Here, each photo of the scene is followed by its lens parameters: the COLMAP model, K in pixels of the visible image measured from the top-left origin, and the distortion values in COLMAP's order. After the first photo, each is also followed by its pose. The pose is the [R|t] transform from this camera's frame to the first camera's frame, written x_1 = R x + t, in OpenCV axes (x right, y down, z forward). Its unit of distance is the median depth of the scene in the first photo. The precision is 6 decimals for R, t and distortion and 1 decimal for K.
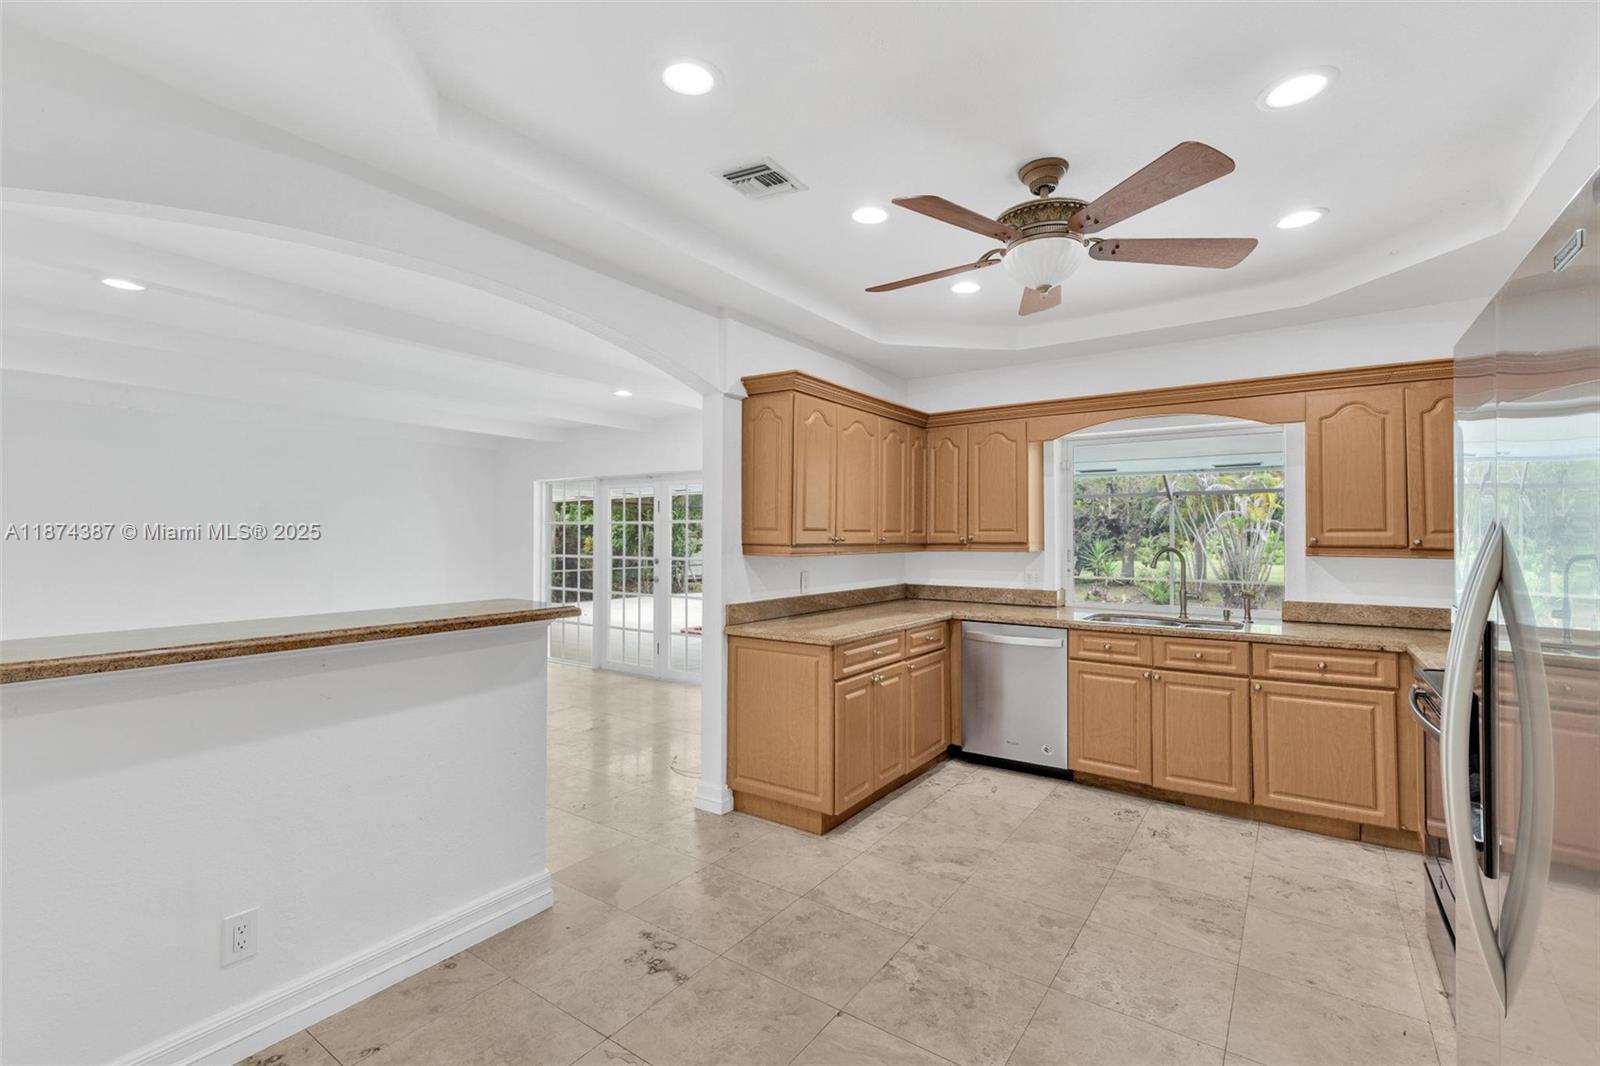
lens RADIAL K [[704.9, 0, 817.5], [0, 704.9, 528.5], [0, 0, 1]] dist [0.011913, -0.000226]
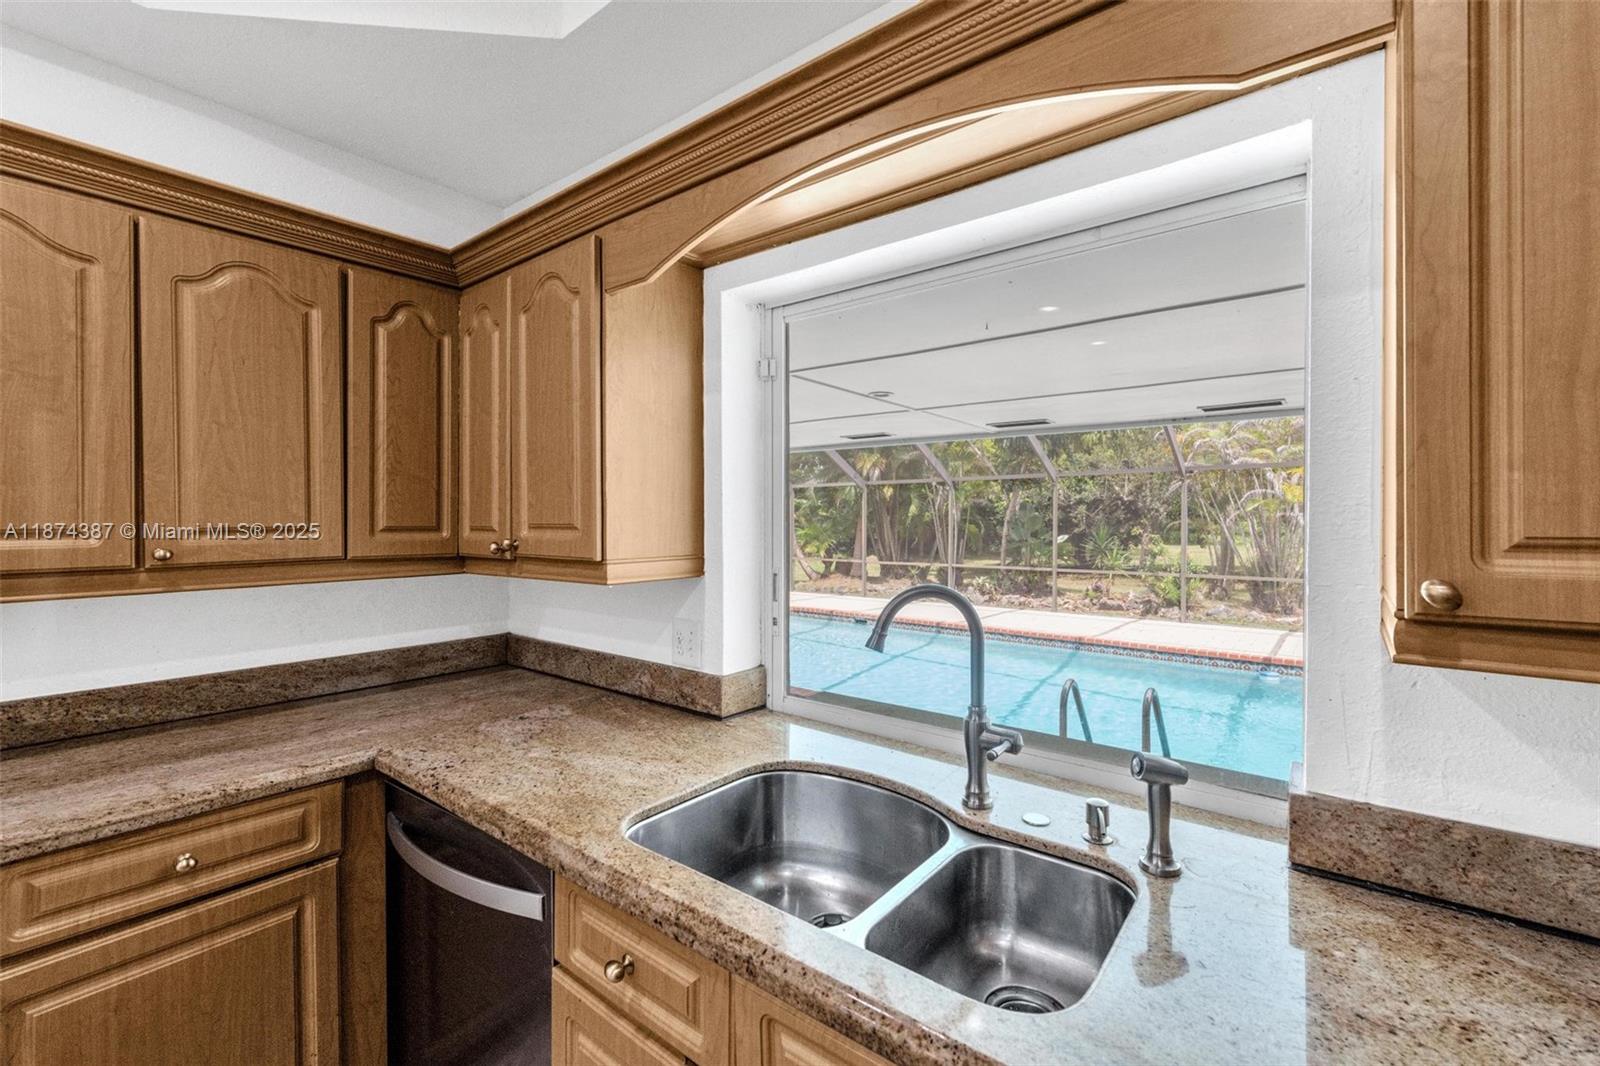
lens RADIAL K [[679.6, 0, 824.4], [0, 679.6, 518.6], [0, 0, 1]] dist [0.001608, -0.000007]
pose [[0.998221, -0.002270, -0.059584, 0.413188], [0.002899, 0.999941, 0.010475, -0.005279], [0.059556, -0.010629, 0.998168, 0.612391]]
